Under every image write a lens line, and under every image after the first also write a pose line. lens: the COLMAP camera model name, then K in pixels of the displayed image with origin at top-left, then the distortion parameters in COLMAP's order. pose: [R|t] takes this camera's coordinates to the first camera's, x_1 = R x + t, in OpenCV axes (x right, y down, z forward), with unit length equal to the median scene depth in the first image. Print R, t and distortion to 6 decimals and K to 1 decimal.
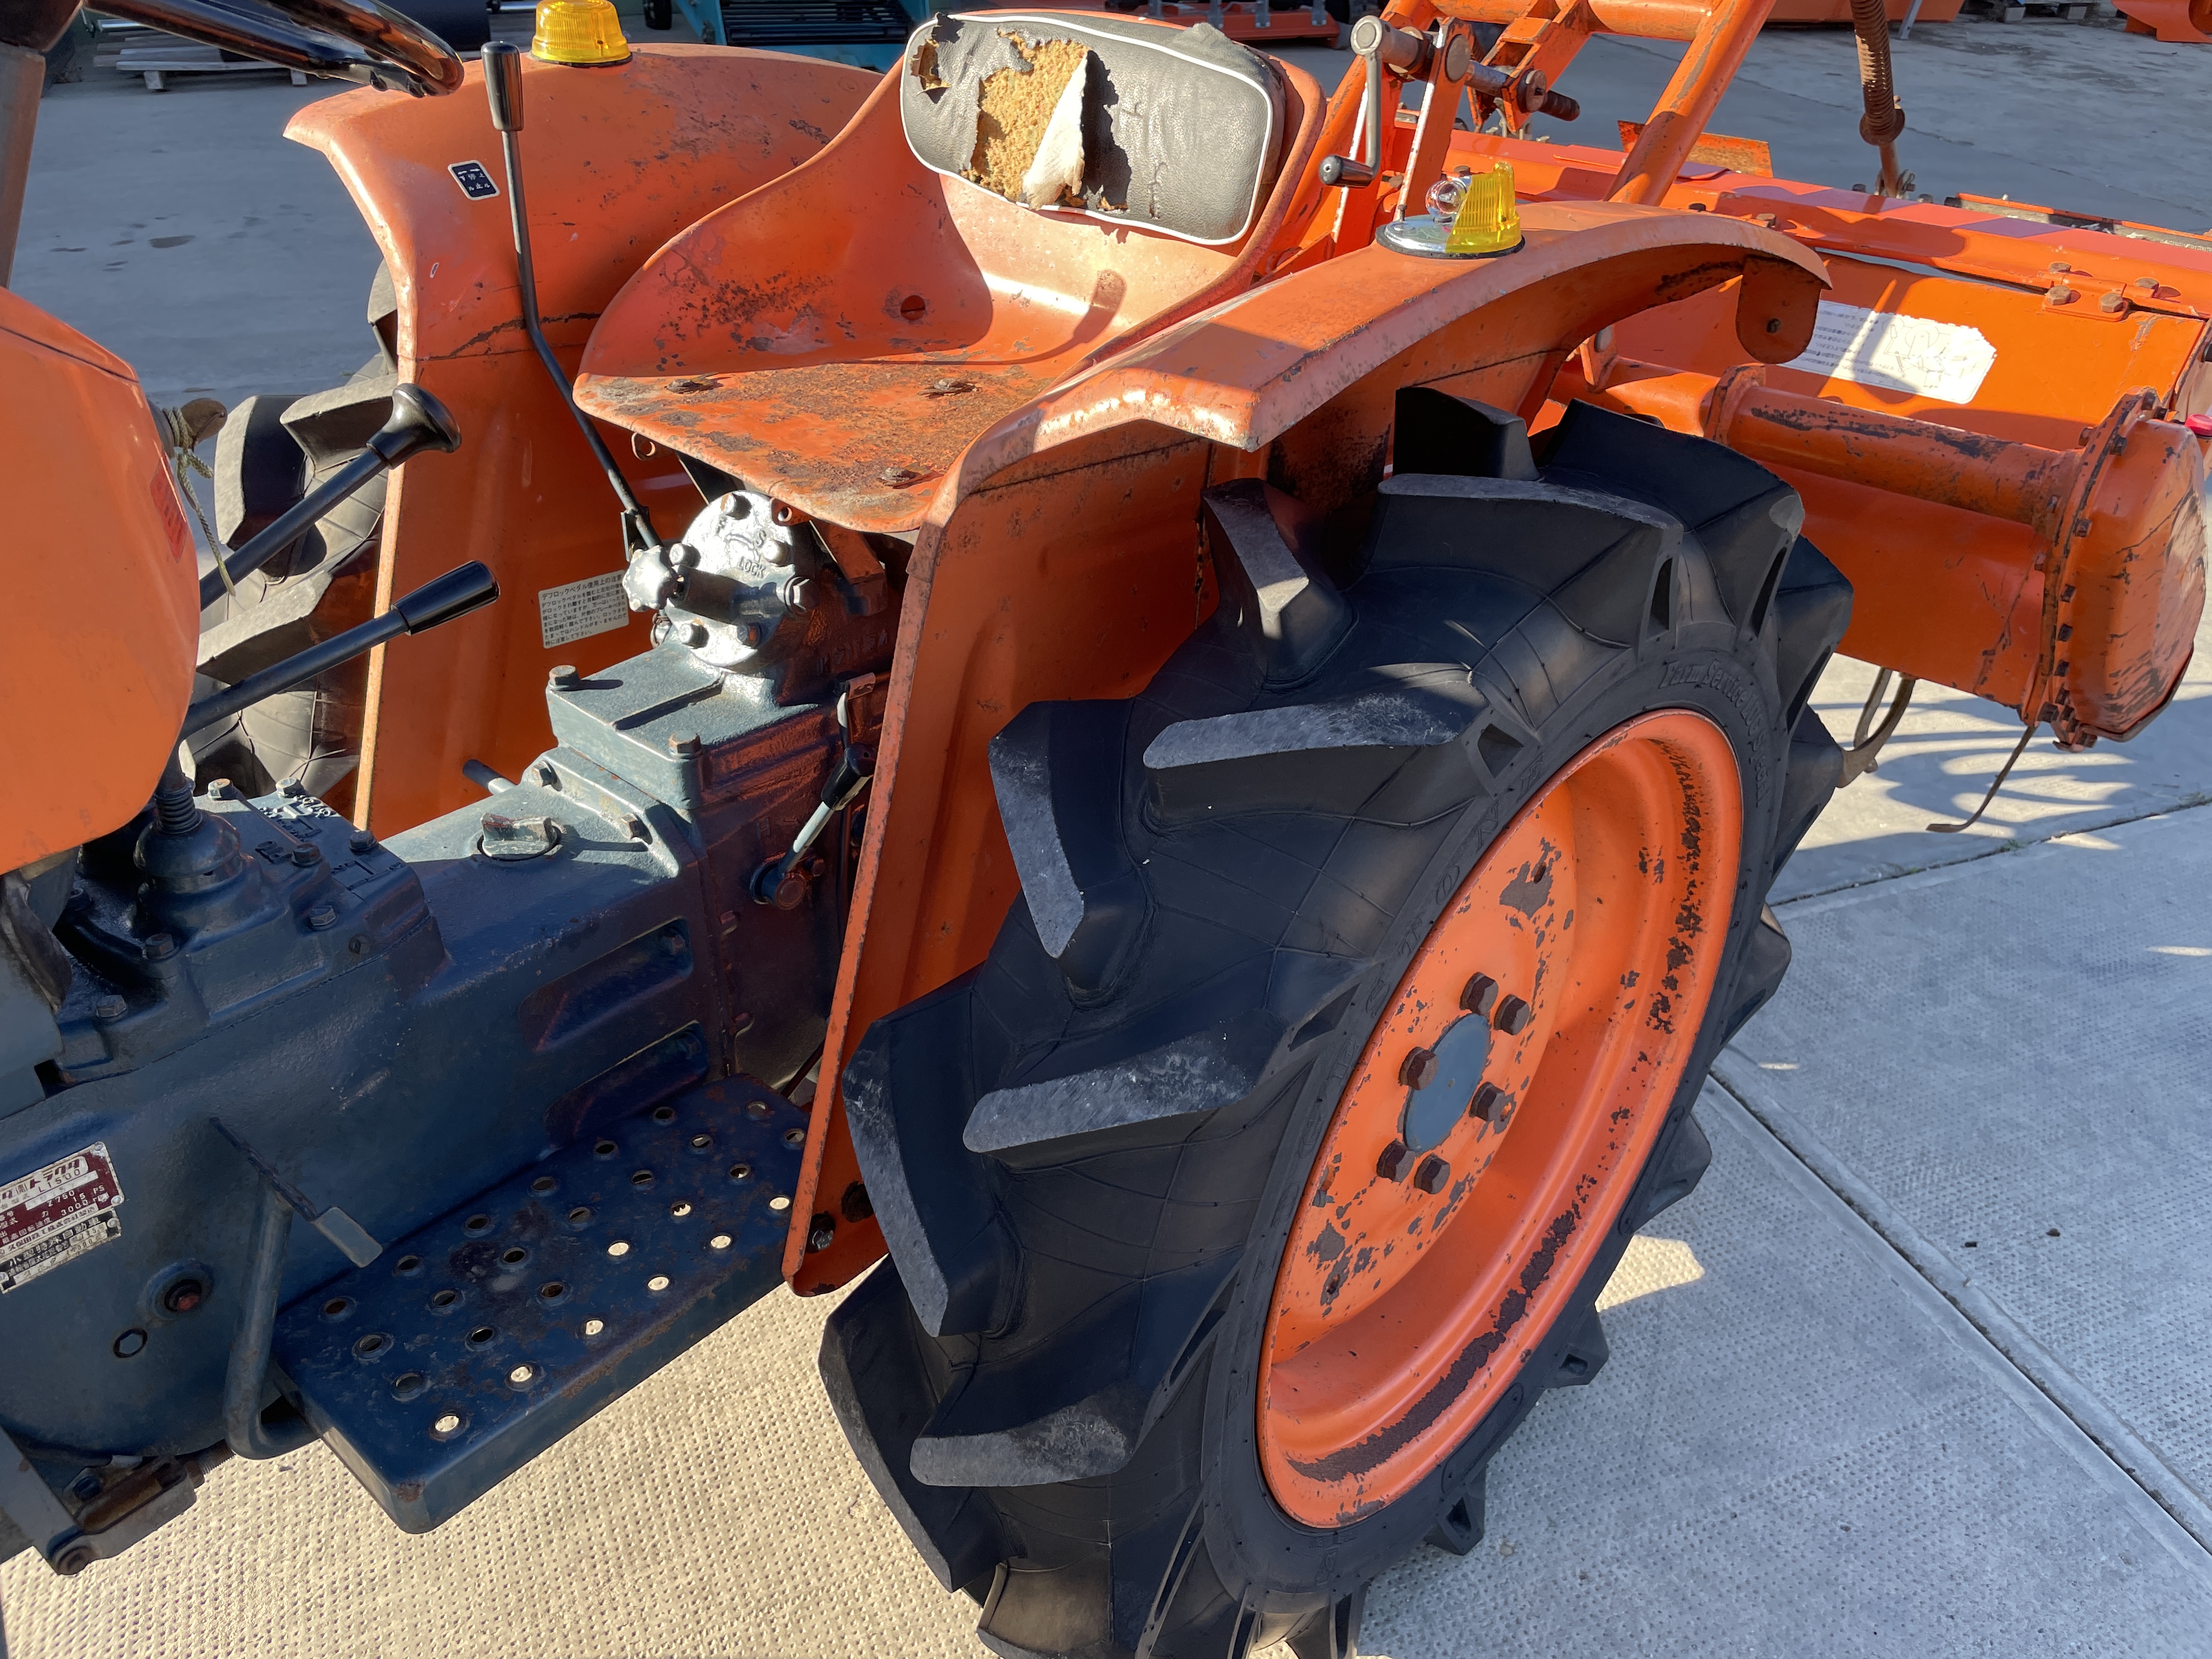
lens RADIAL K [[1699.6, 0, 1110.2], [0, 1699.6, 841.1], [0, 0, 1]] dist [0.089740, -0.130245]
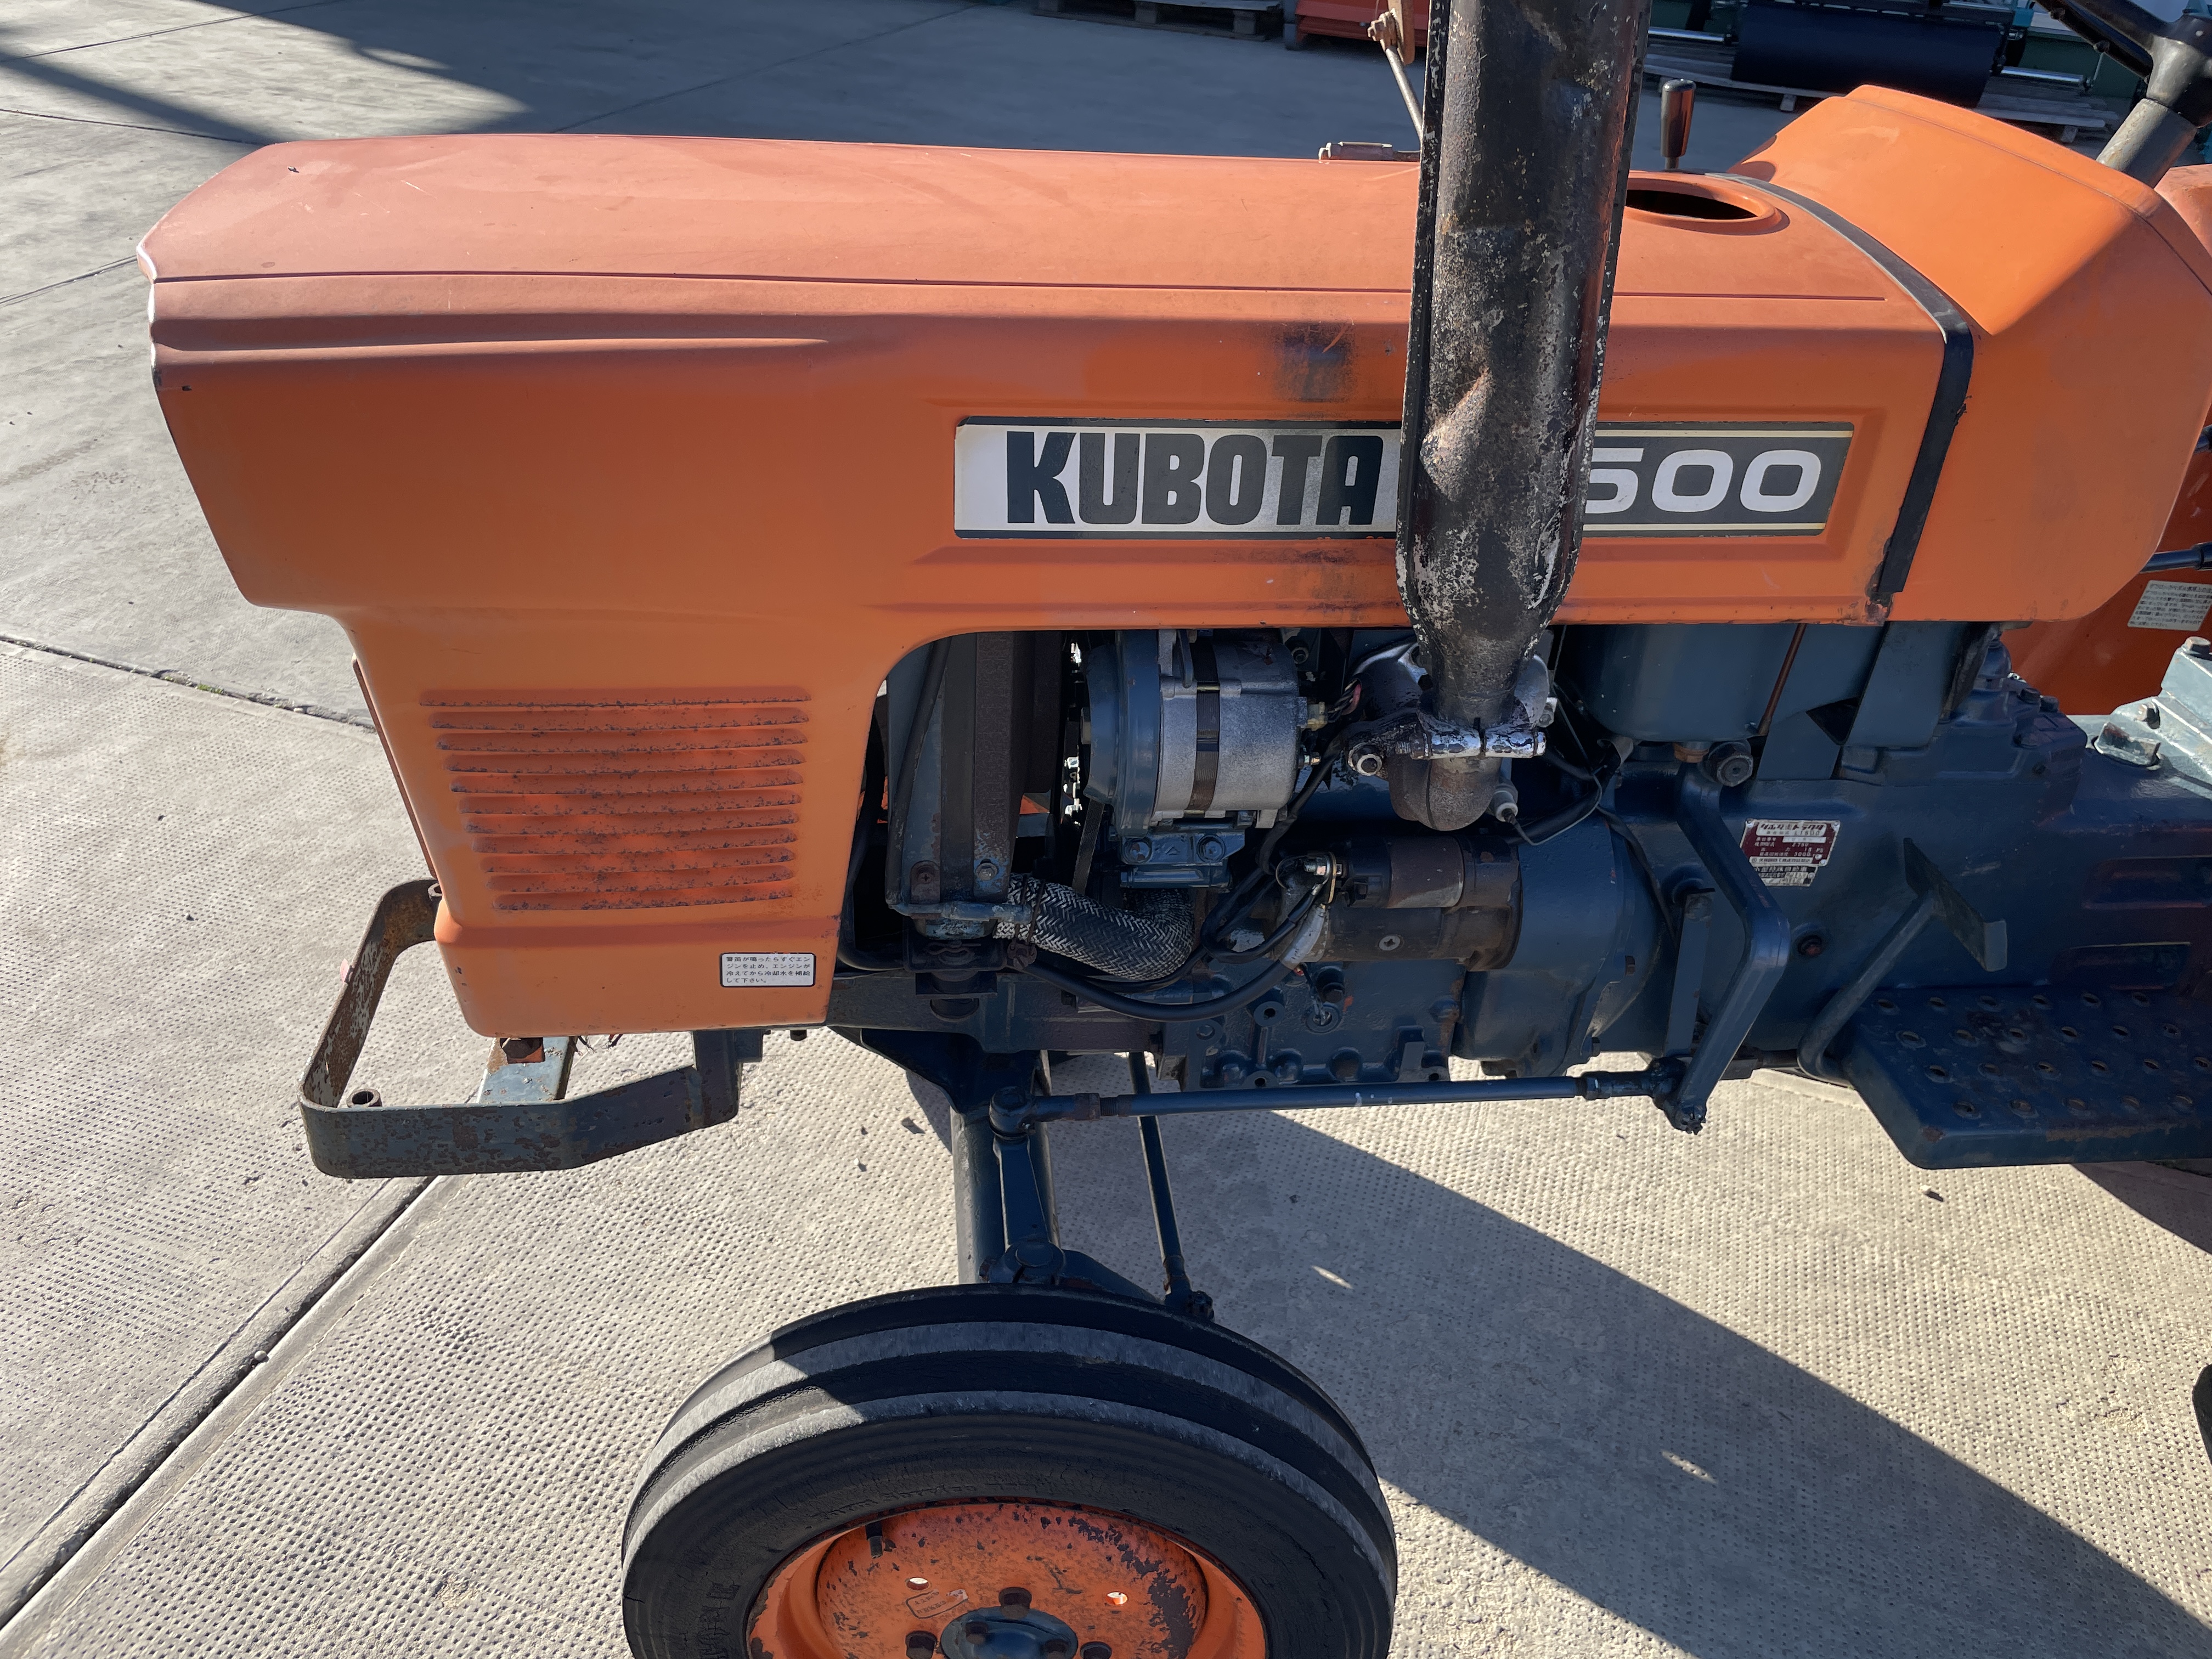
lens RADIAL K [[1684.3, 0, 1114.9], [0, 1684.3, 814.7], [0, 0, 1]] dist [0.092150, -0.131888]
pose [[0.750314, 0.378664, -0.541889, -0.180244], [-0.392602, 0.914727, 0.095591, 0.193062], [0.531877, 0.141023, 0.834996, -0.402821]]
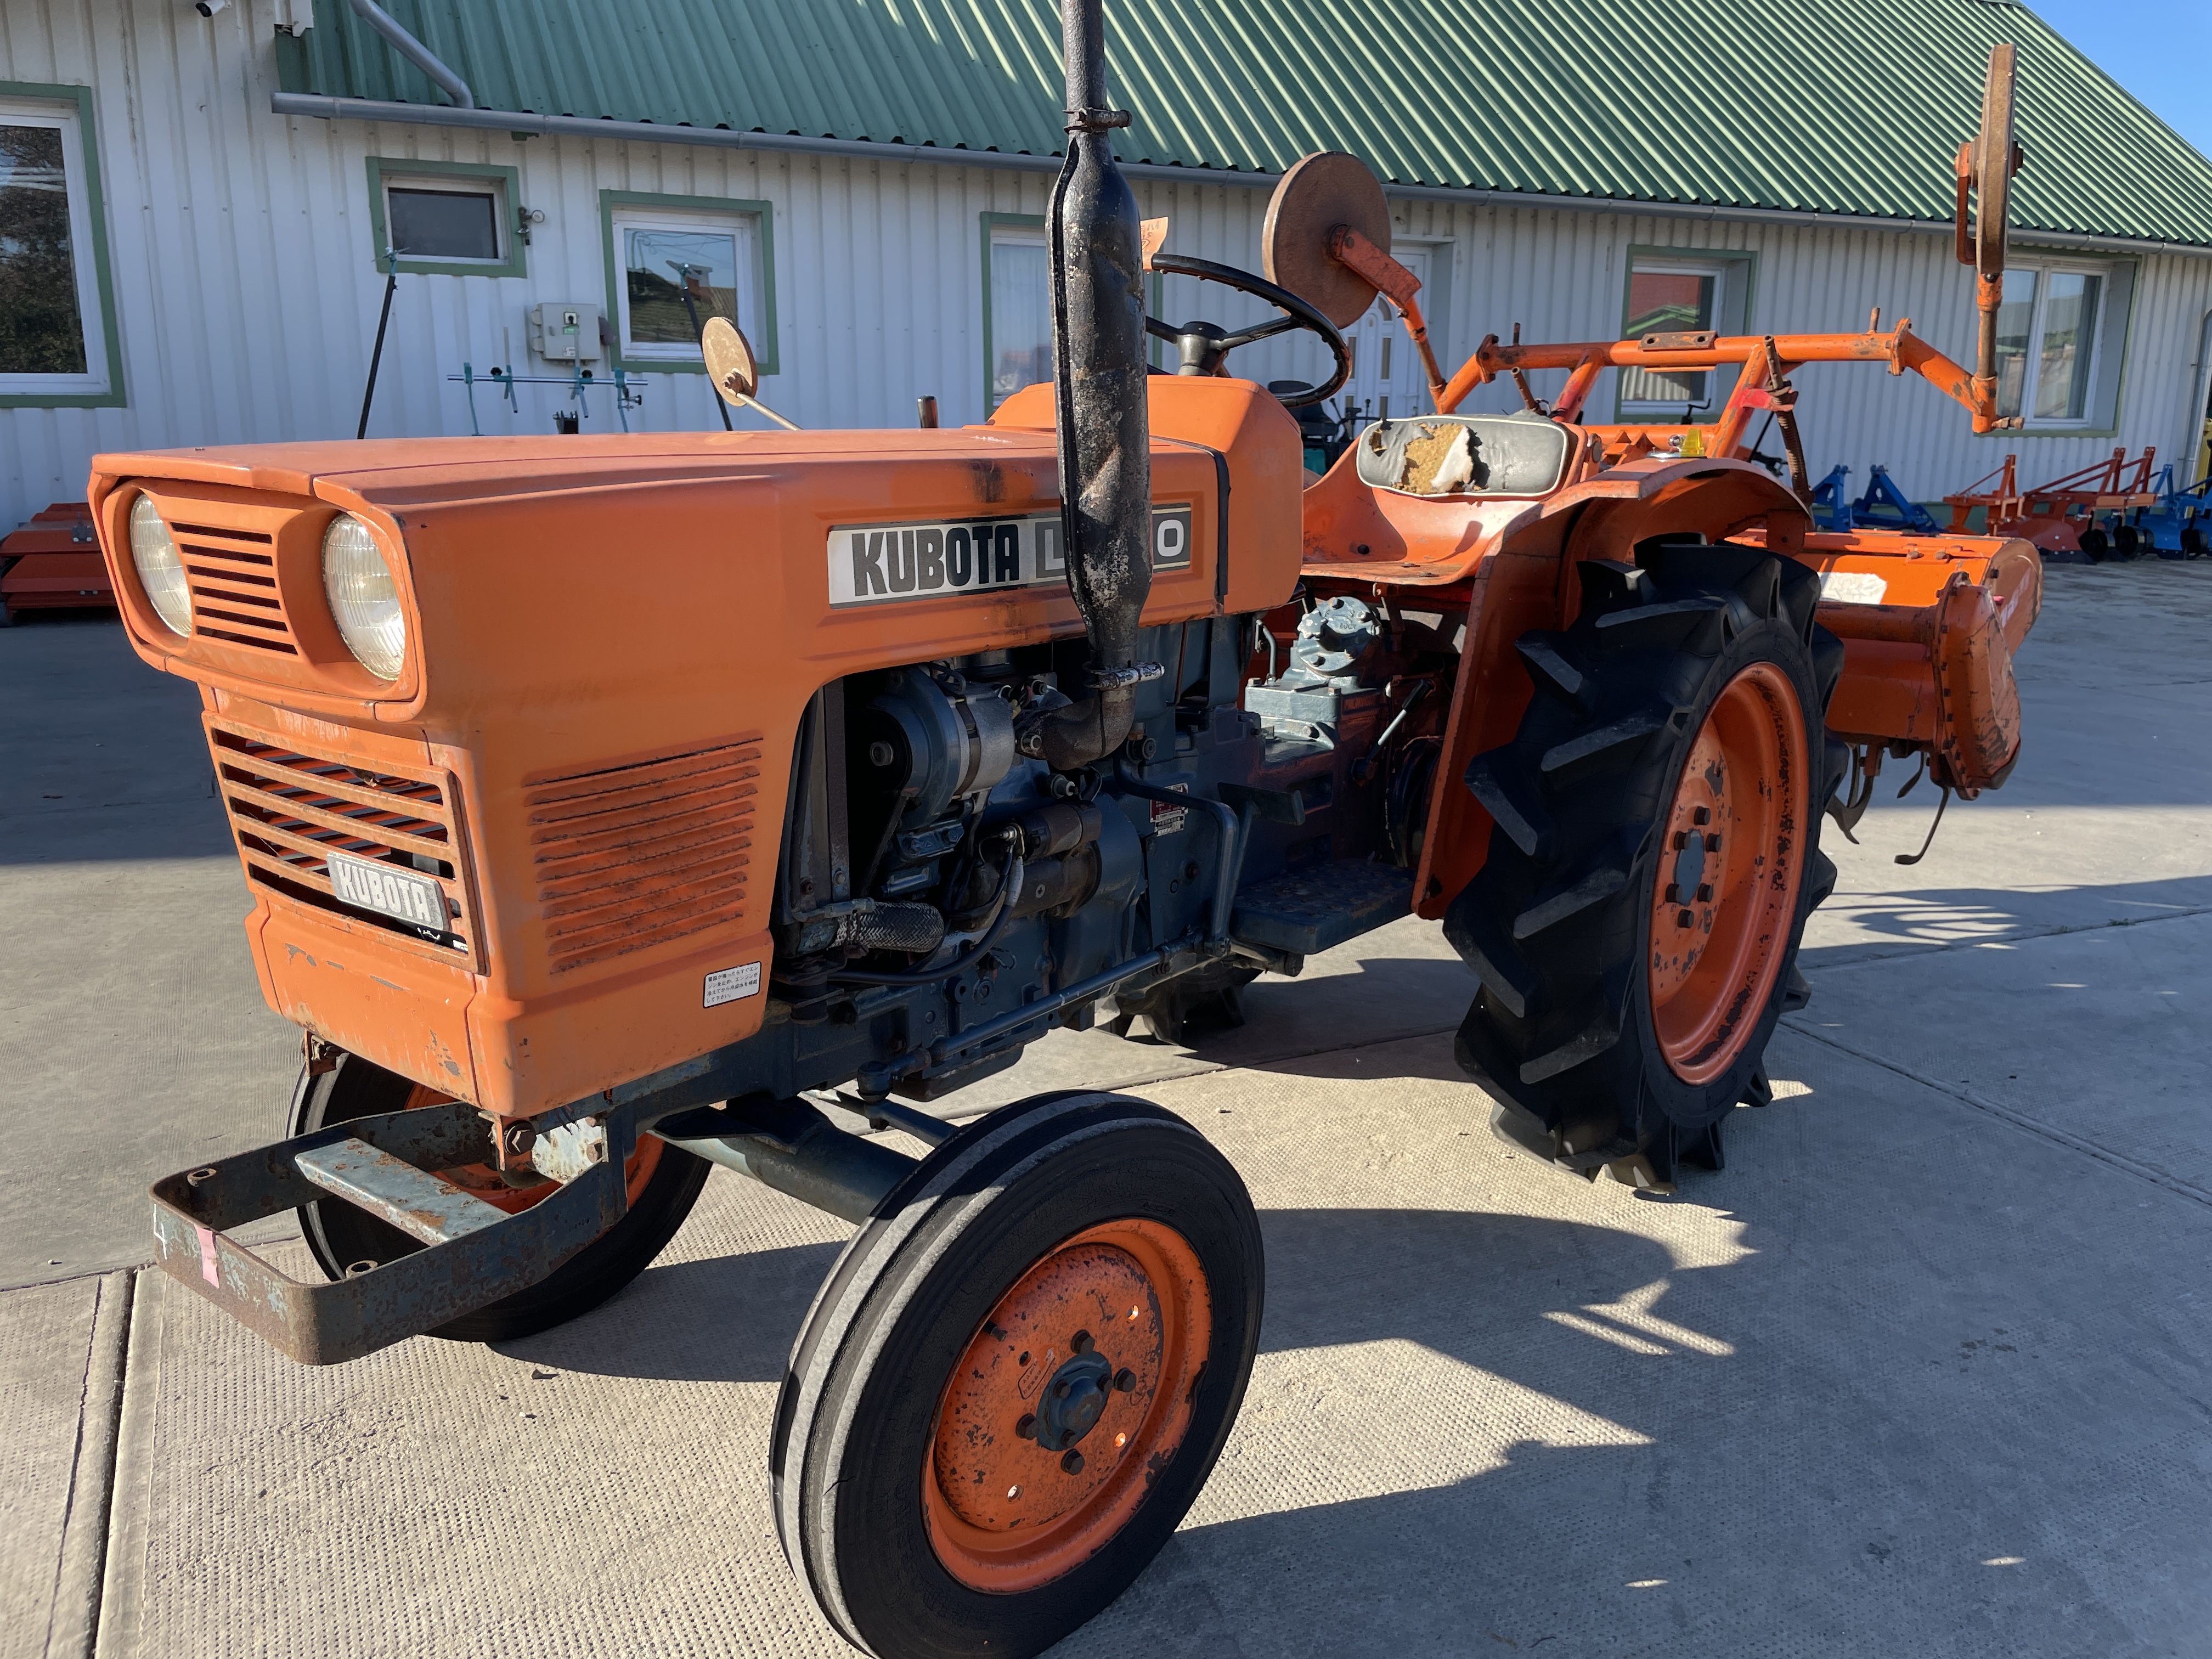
lens RADIAL K [[1684.3, 0, 1114.9], [0, 1684.3, 814.7], [0, 0, 1]] dist [0.092150, -0.131888]
pose [[0.998726, -0.017568, 0.047311, -0.563800], [0.031959, 0.945703, -0.323457, 0.696513], [-0.039060, 0.324557, 0.945059, -0.876638]]
